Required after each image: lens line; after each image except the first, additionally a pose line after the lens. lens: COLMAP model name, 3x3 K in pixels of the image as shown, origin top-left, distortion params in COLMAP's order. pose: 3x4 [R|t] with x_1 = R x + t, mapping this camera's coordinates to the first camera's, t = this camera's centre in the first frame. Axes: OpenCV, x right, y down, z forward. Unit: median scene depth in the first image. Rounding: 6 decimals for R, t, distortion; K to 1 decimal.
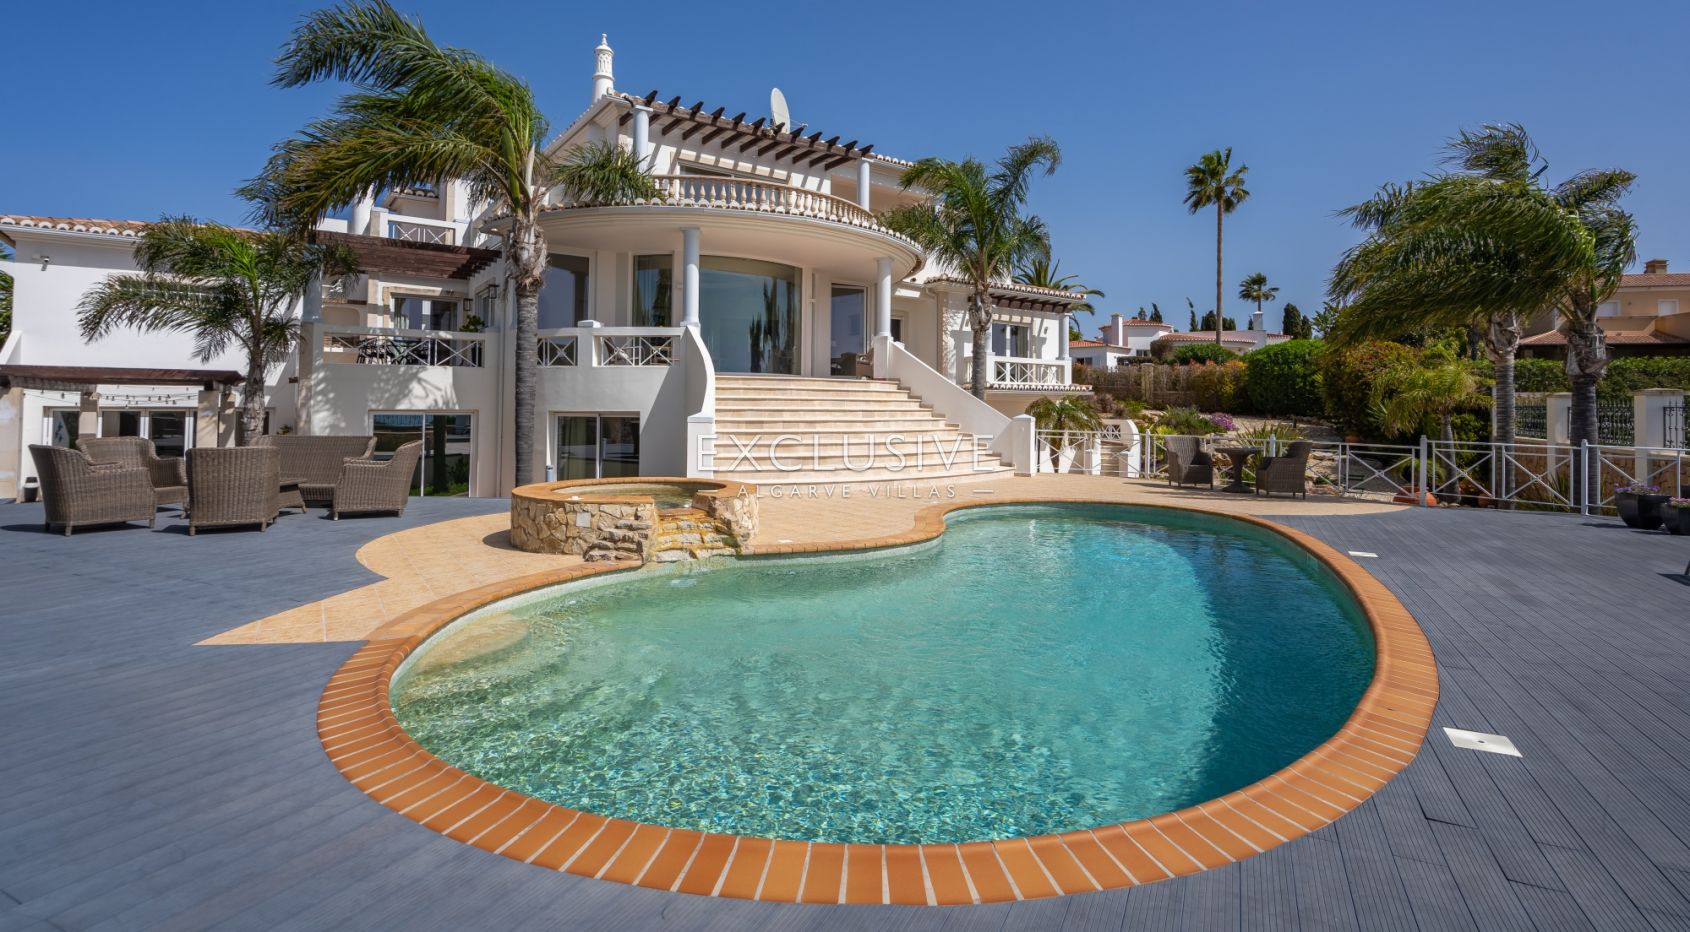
lens RADIAL K [[783.1, 0, 845.9], [0, 783.1, 382.8], [0, 0, 1]] dist [-0.010868, 0.000099]
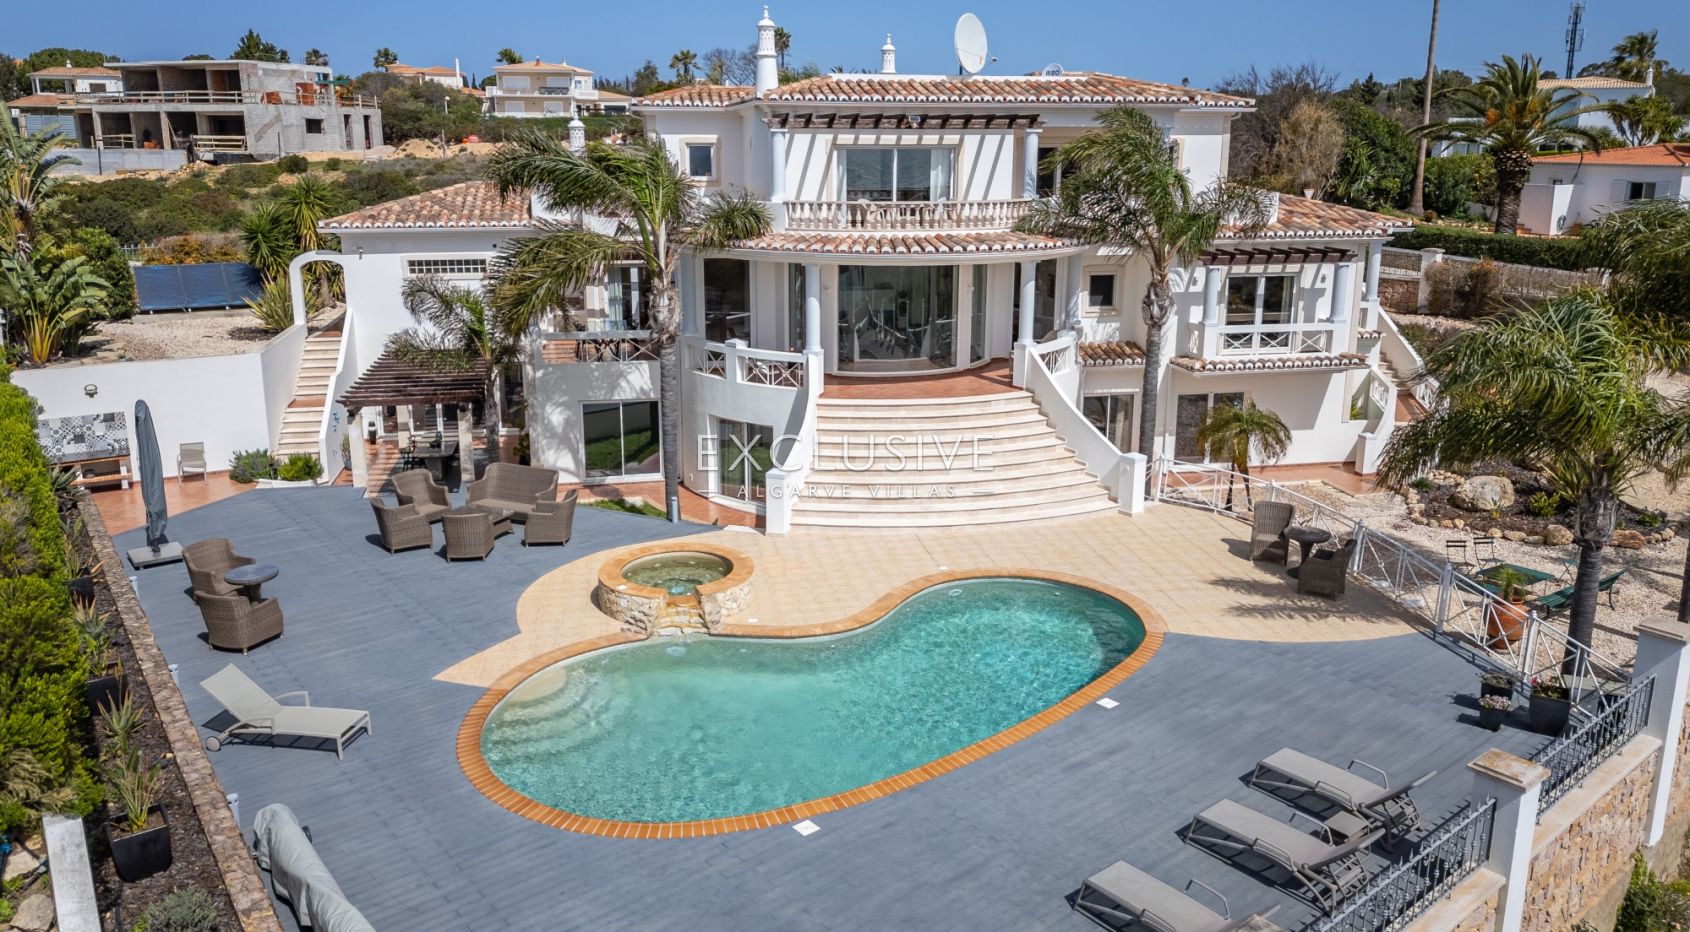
lens RADIAL K [[1190.8, 0, 849.1], [0, 1190.8, 399.1], [0, 0, 1]] dist [0.027745, -0.003490]
pose [[0.909108, 0.080940, -0.408621, 0.607024], [0.020366, 0.971132, 0.237672, -0.461477], [0.416062, -0.224392, 0.881215, -0.526081]]
